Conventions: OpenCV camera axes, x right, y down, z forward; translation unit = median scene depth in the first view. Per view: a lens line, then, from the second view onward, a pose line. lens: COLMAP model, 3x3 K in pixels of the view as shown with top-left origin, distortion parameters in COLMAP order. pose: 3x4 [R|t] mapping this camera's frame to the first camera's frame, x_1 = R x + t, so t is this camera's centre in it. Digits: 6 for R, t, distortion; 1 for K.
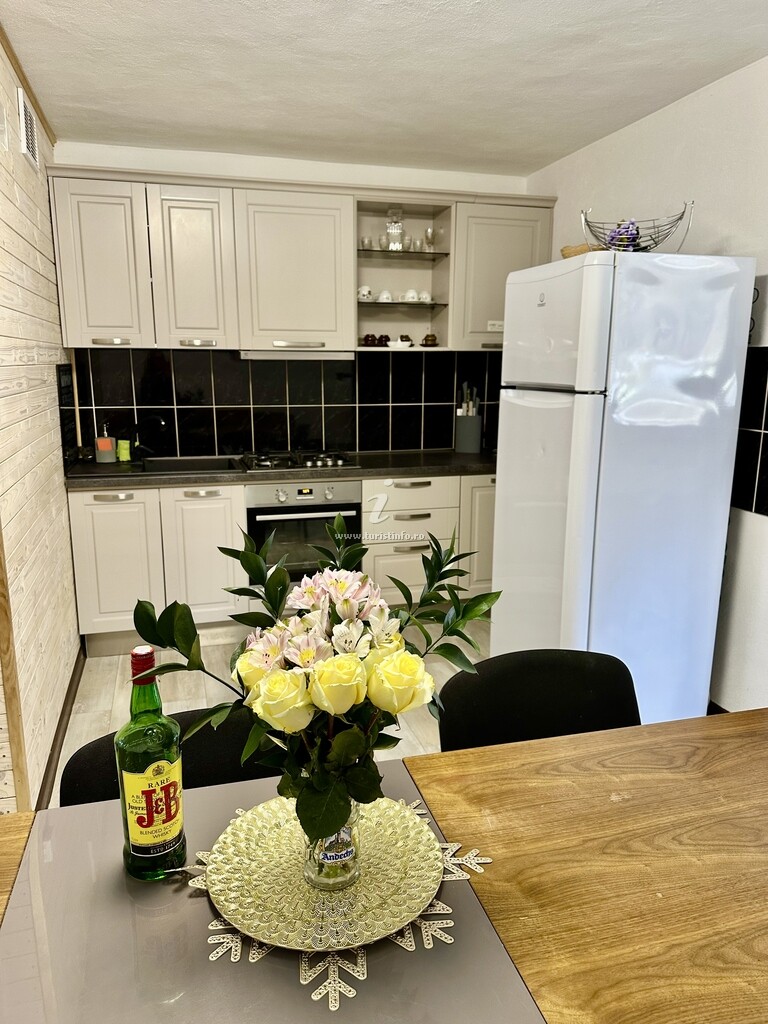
lens RADIAL K [[721.9, 0, 382.5], [0, 721.9, 518.5], [0, 0, 1]] dist [0.043933, -0.064386]
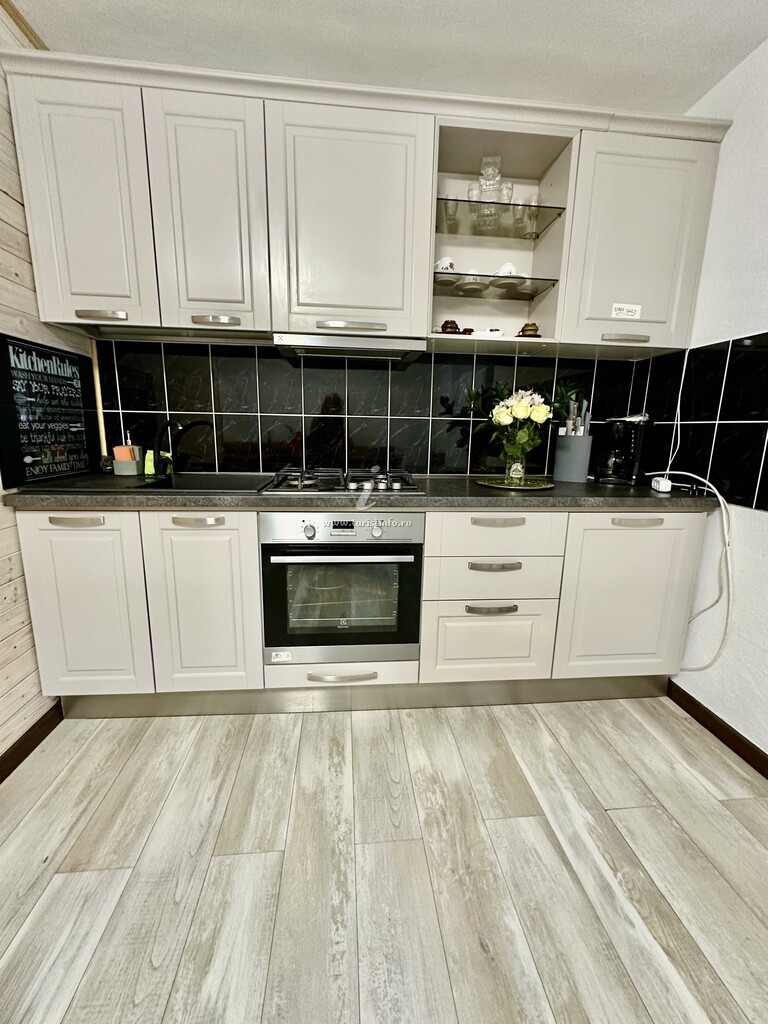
lens RADIAL K [[416.5, 0, 377.4], [0, 416.5, 510.6], [0, 0, 1]] dist [-0.000469, 0.000638]
pose [[0.979942, 0.052426, -0.192265, 0.003394], [-0.056273, 0.998309, -0.014601, -0.044892], [0.191175, 0.025128, 0.981234, 0.577306]]
